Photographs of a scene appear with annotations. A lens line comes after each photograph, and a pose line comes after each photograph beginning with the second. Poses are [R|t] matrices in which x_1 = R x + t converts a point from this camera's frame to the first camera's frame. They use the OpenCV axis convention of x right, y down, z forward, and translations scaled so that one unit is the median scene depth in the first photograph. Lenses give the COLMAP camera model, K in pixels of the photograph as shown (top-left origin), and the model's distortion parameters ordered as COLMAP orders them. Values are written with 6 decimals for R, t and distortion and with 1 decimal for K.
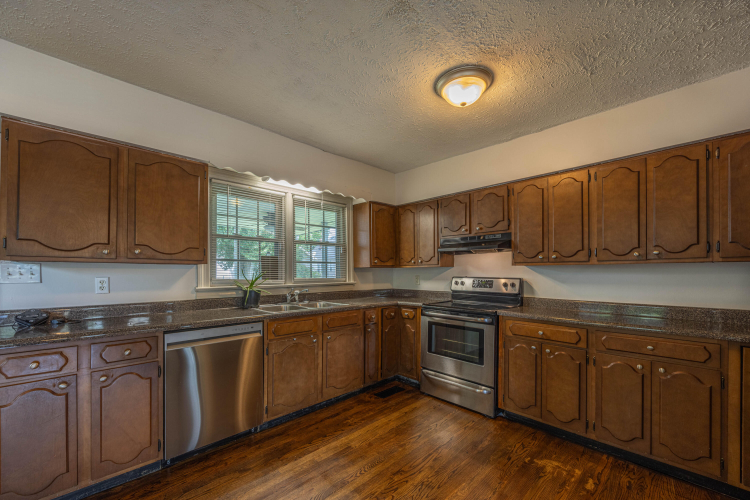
lens RADIAL K [[292.5, 0, 369.5], [0, 292.5, 274.0], [0, 0, 1]] dist [-0.000913, -0.000063]
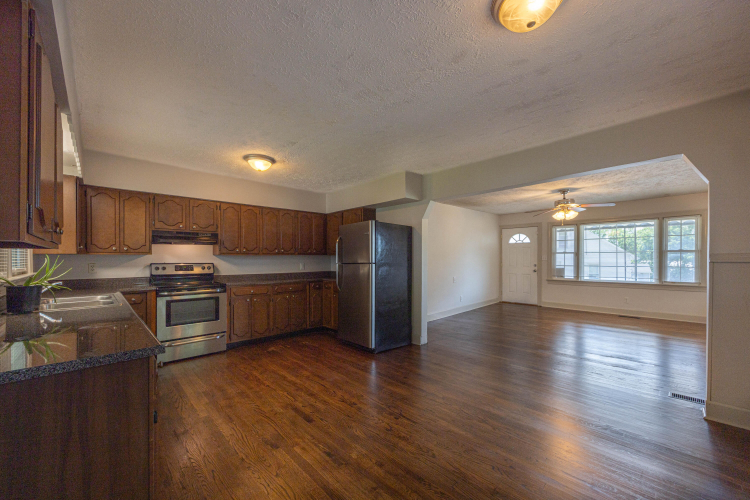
lens RADIAL K [[292.5, 0, 373.1], [0, 292.5, 257.8], [0, 0, 1]] dist [-0.000913, -0.000063]
pose [[-0.000960, 0.006334, 0.999979, -1.148299], [0.009845, 0.999932, -0.006324, 0.005264], [-0.999951, 0.009839, -0.001023, 0.195445]]
